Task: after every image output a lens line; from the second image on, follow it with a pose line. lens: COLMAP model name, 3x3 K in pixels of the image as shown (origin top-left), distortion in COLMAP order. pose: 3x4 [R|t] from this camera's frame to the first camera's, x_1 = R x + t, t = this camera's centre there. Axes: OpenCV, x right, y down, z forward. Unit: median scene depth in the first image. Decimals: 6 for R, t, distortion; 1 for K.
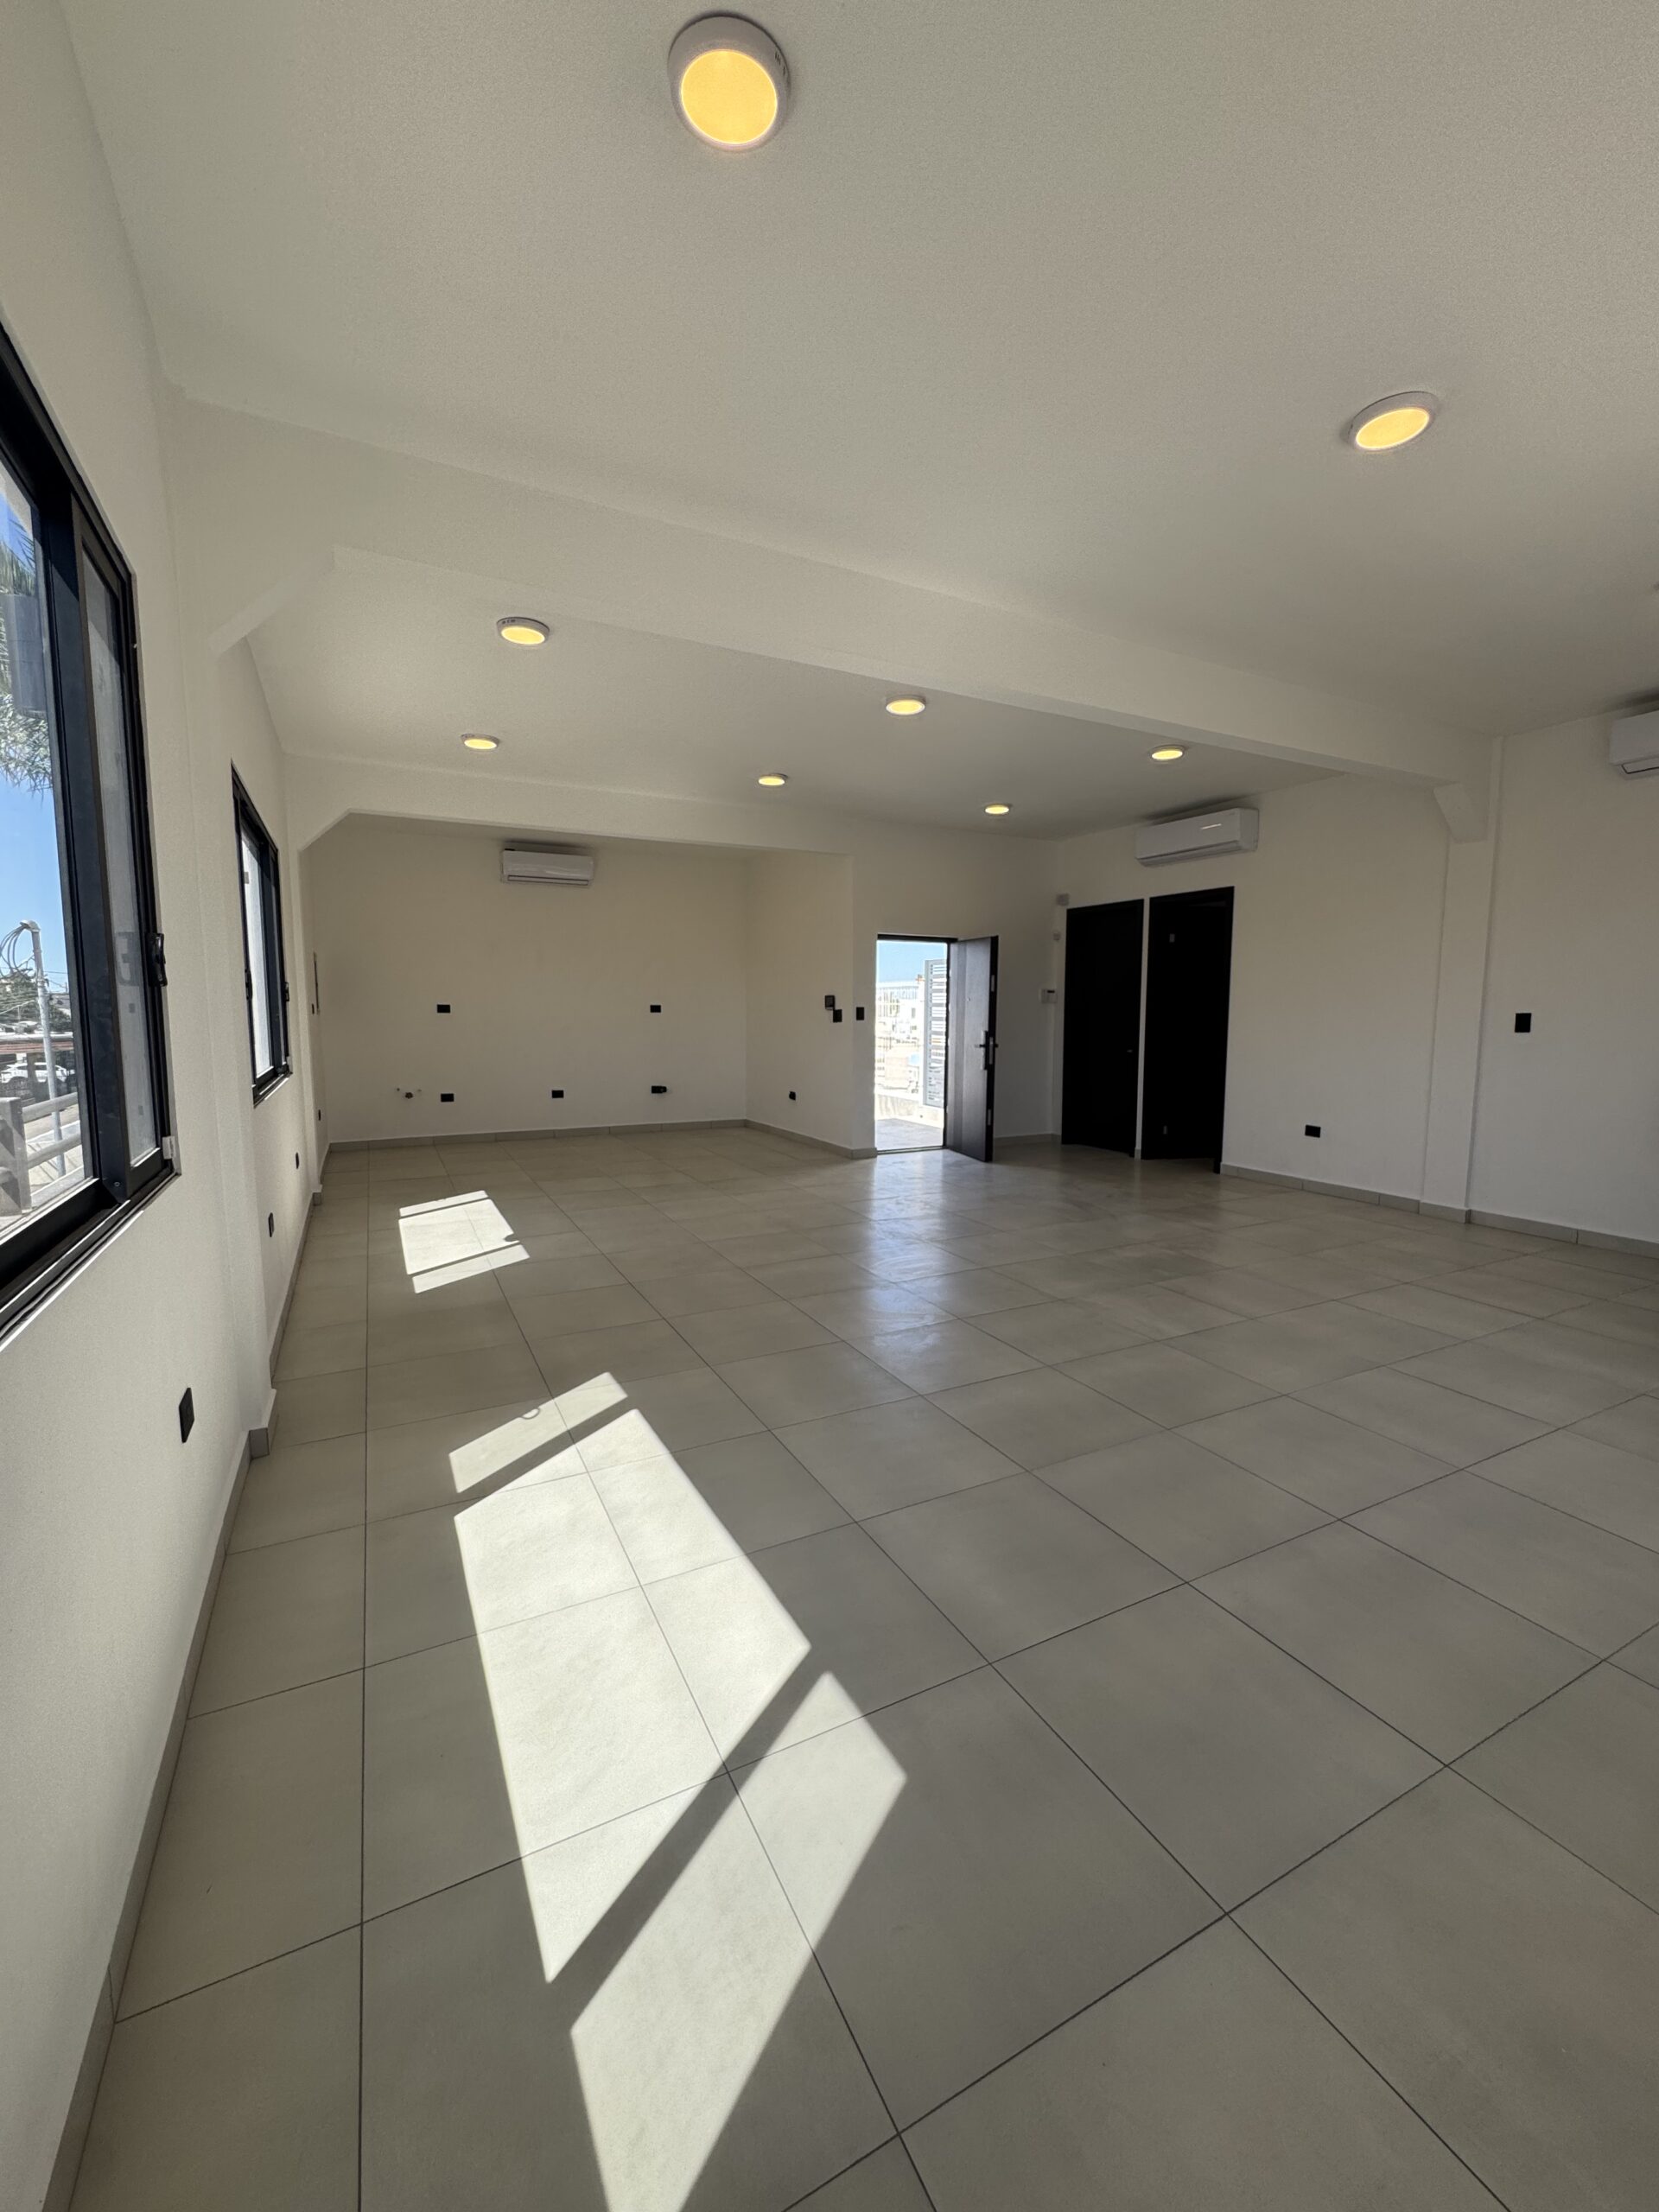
lens RADIAL K [[891.2, 0, 832.2], [0, 891.2, 1108.7], [0, 0, 1]] dist [-0.003344, -0.000114]
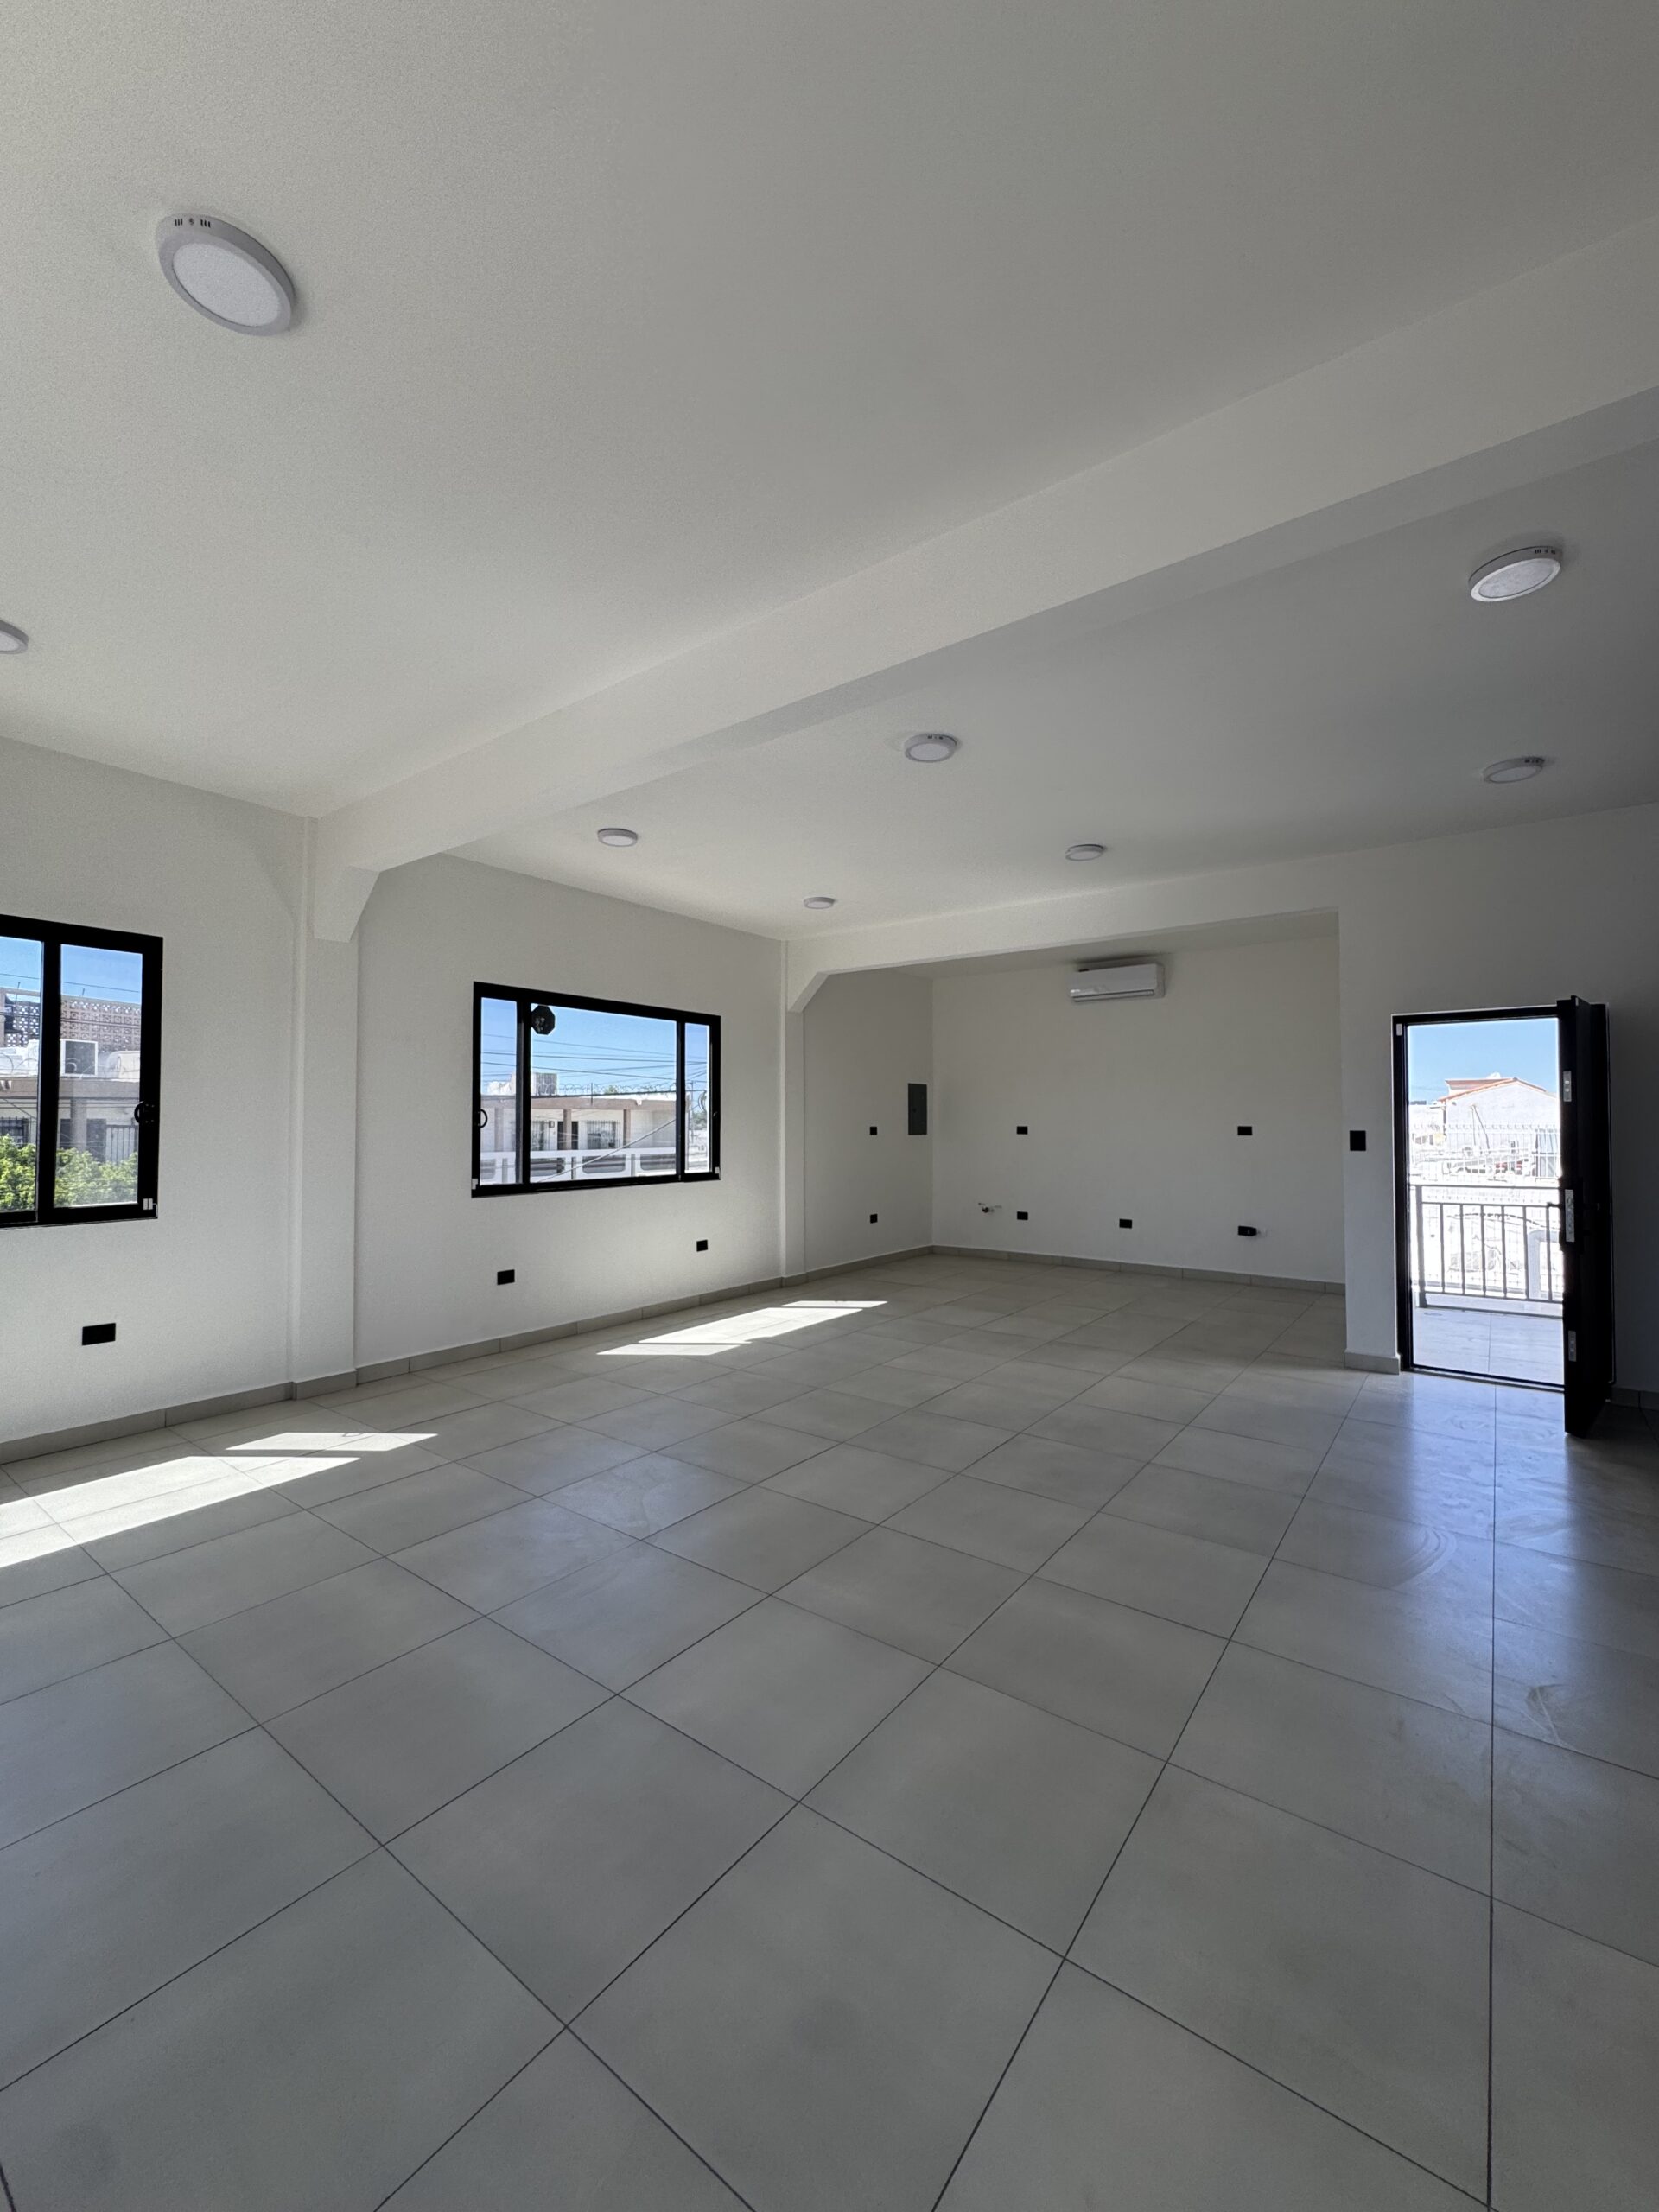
lens RADIAL K [[891.2, 0, 826.5], [0, 891.2, 1086.2], [0, 0, 1]] dist [-0.003344, -0.000114]
pose [[0.427488, -0.040437, -0.903116, 0.436306], [-0.098188, 0.991012, -0.090850, -0.047948], [0.898673, 0.127512, 0.419676, 0.361347]]
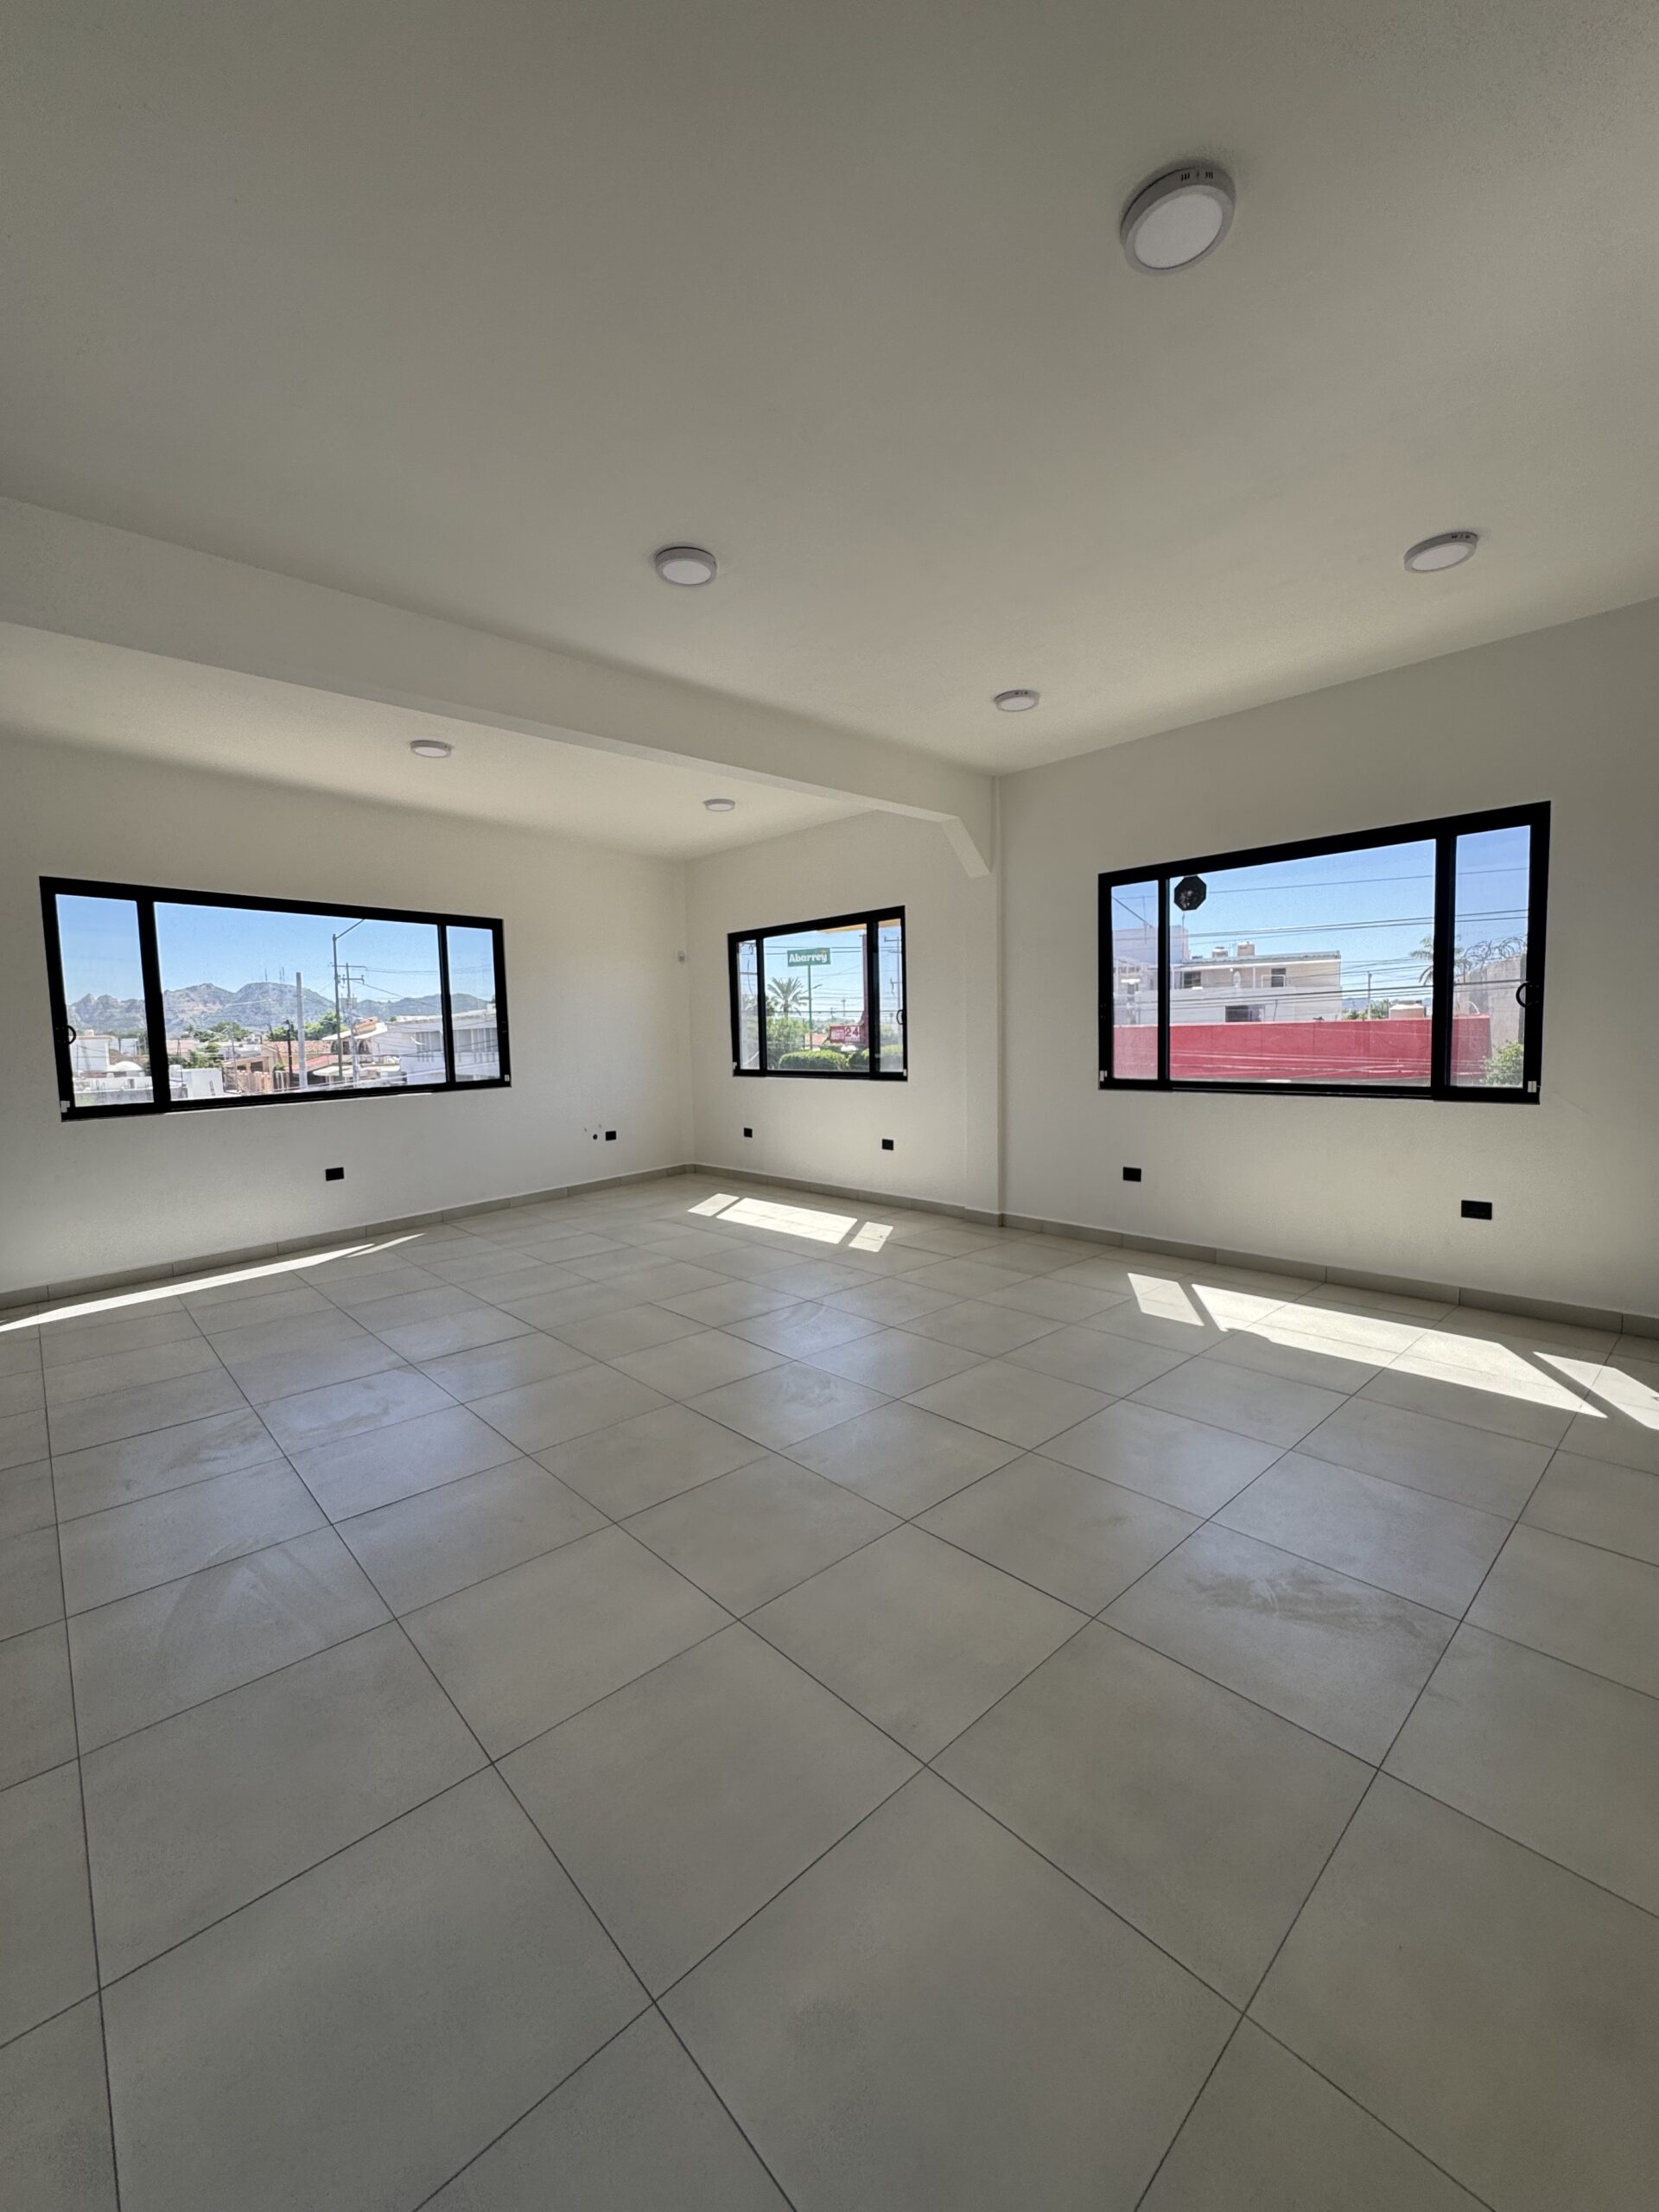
lens RADIAL K [[891.2, 0, 837.5], [0, 891.2, 1101.5], [0, 0, 1]] dist [-0.003344, -0.000114]
pose [[-0.963790, 0.049108, -0.262102, 0.097611], [-0.001171, 0.982107, 0.188318, -0.117836], [0.266660, 0.181806, -0.946488, 0.997262]]
